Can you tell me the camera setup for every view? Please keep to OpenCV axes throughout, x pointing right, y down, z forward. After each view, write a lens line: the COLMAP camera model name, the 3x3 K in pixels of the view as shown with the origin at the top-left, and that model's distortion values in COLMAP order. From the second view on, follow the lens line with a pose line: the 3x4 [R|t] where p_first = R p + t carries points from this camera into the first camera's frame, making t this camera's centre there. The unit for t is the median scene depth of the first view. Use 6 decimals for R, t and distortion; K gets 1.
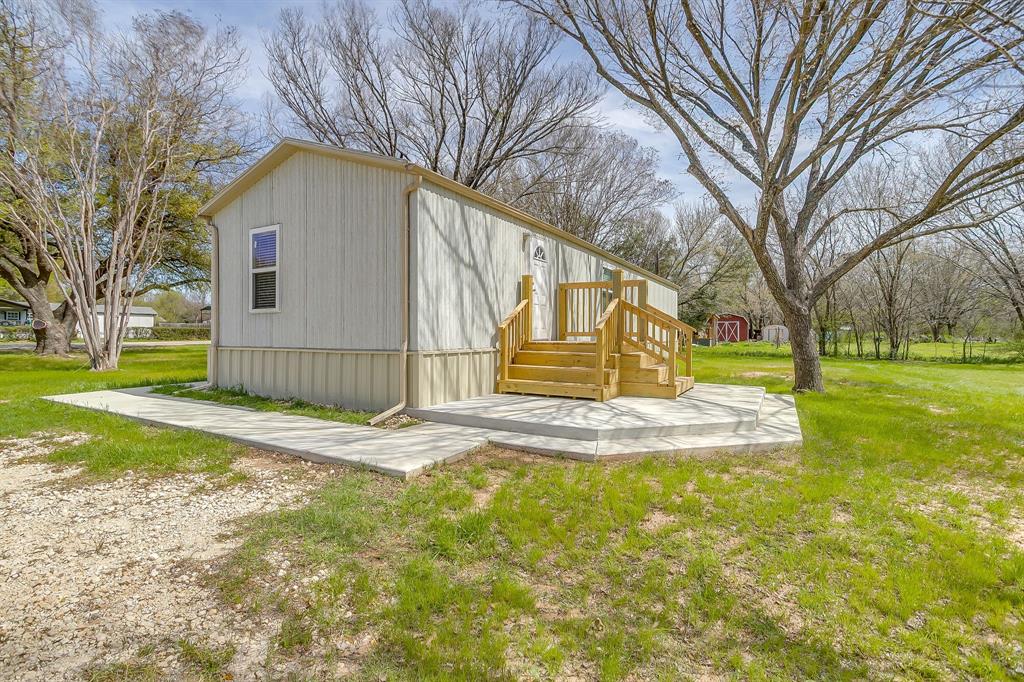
lens RADIAL K [[502.4, 0, 508.7], [0, 502.4, 337.6], [0, 0, 1]] dist [-0.058208, 0.030025]
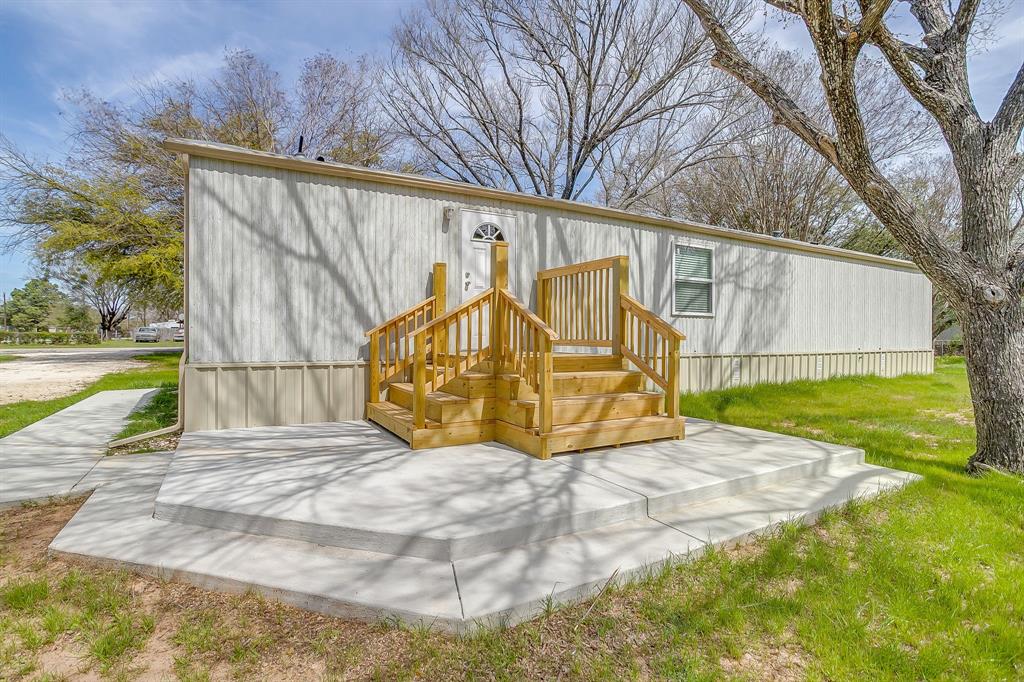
lens RADIAL K [[502.4, 0, 508.7], [0, 502.4, 337.6], [0, 0, 1]] dist [-0.058208, 0.030025]
pose [[0.851283, -0.000791, -0.524706, 0.582598], [-0.004235, 0.999956, -0.008379, -0.009938], [0.524690, 0.009355, 0.851242, 0.479790]]
